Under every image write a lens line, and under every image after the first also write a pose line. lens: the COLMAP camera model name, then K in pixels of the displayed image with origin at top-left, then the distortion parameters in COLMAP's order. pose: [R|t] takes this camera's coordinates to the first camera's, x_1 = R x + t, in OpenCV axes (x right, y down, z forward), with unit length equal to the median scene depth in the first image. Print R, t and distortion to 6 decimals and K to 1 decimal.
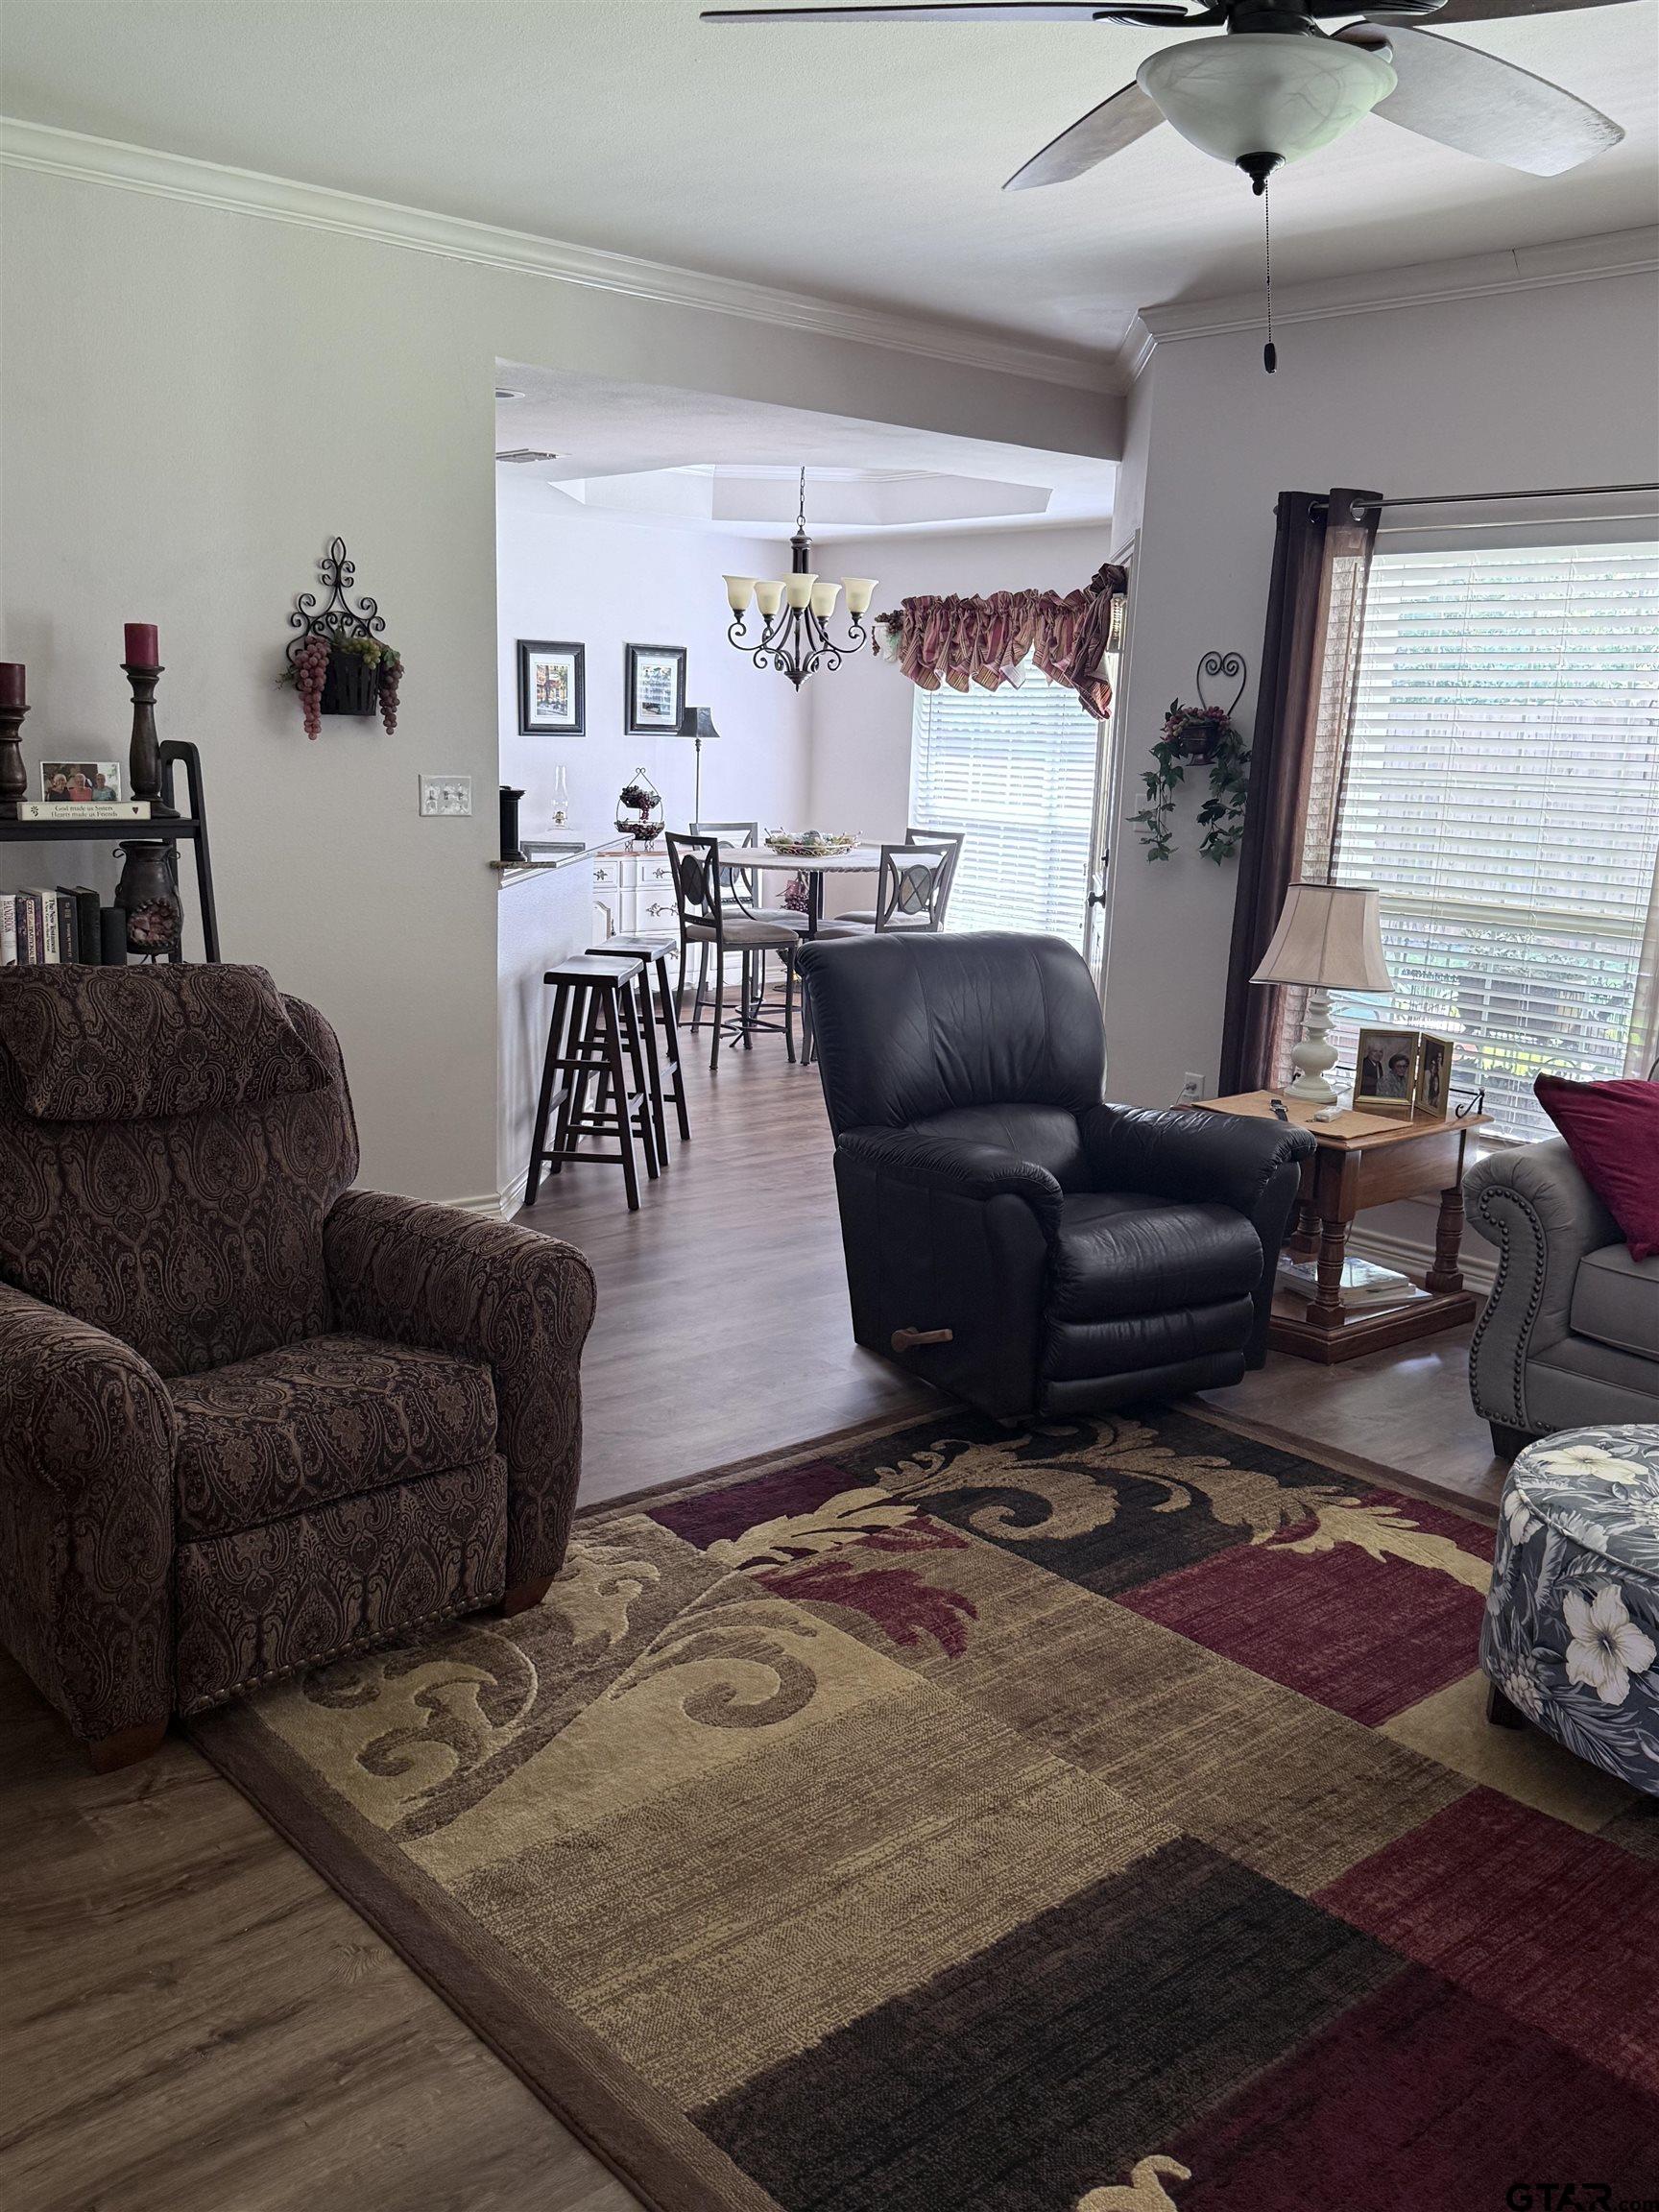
lens RADIAL K [[1877.3, 0, 830.3], [0, 1877.3, 1126.6], [0, 0, 1]] dist [0.191932, -0.366618]
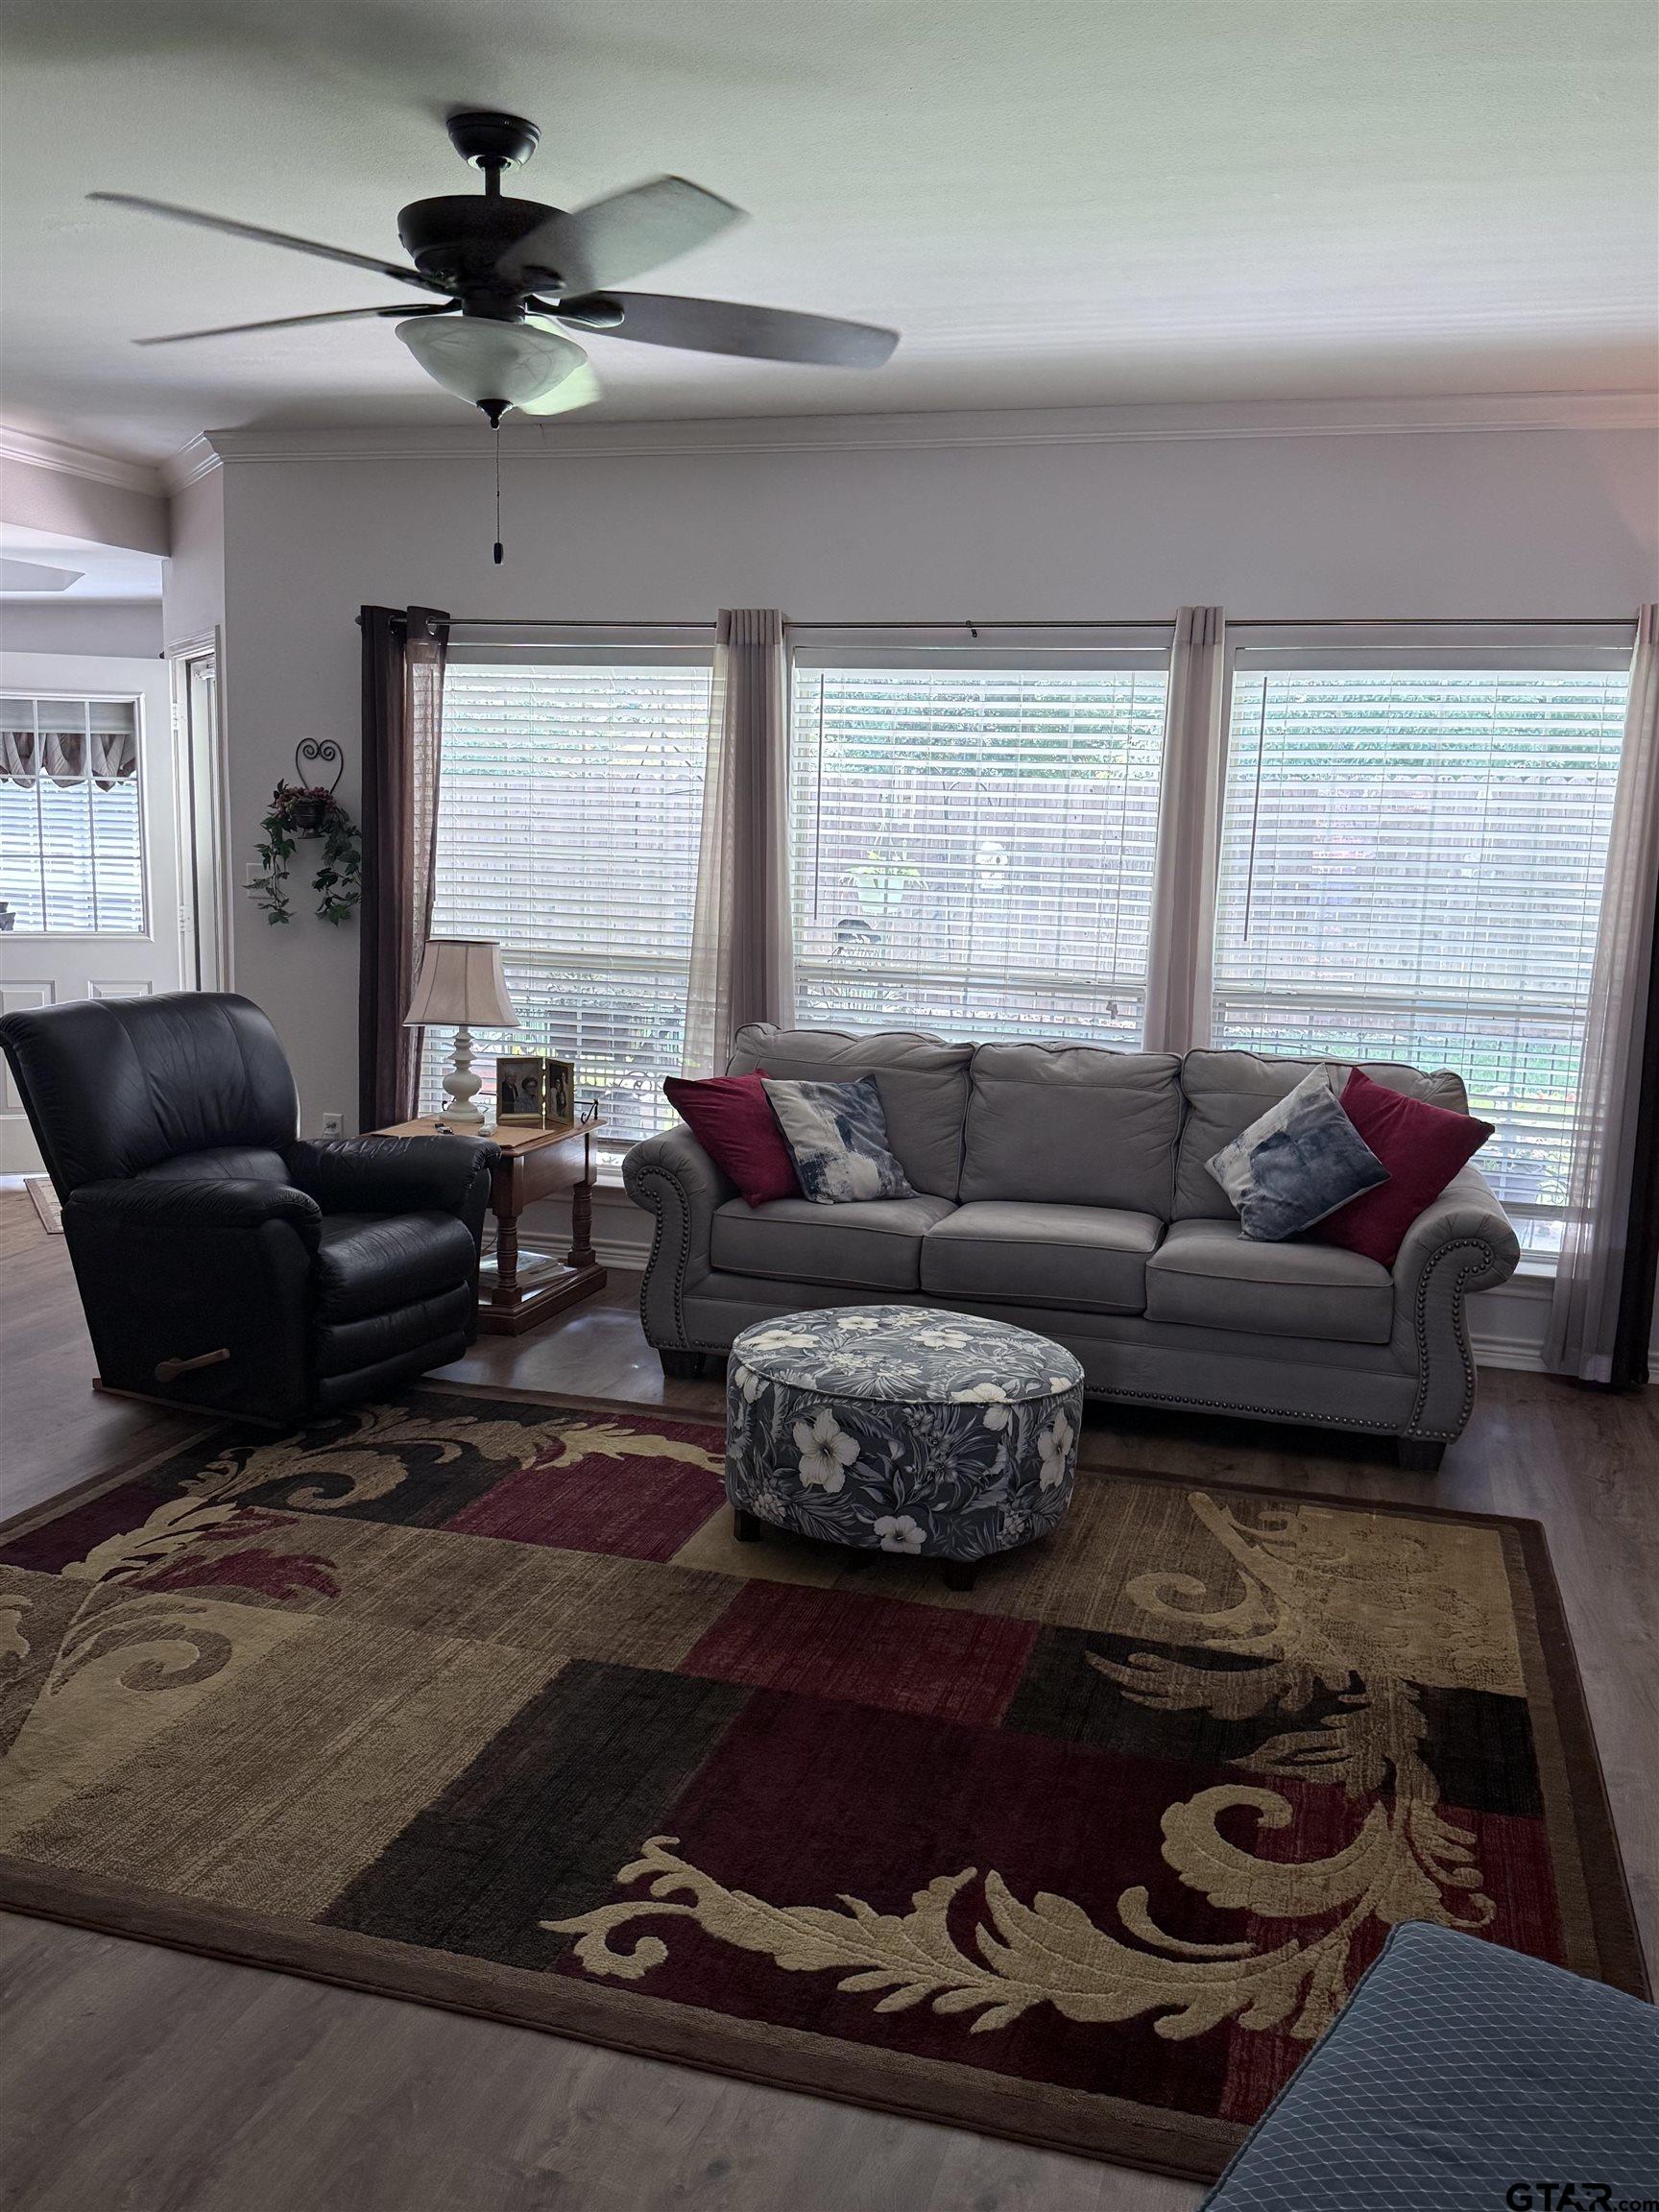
lens RADIAL K [[1877.3, 0, 830.3], [0, 1877.3, 1126.6], [0, 0, 1]] dist [0.191932, -0.366618]
pose [[0.848103, -0.099146, 0.520472, -0.216847], [0.114742, 0.993393, 0.002263, 0.016738], [-0.517257, 0.057800, 0.853876, -0.159588]]
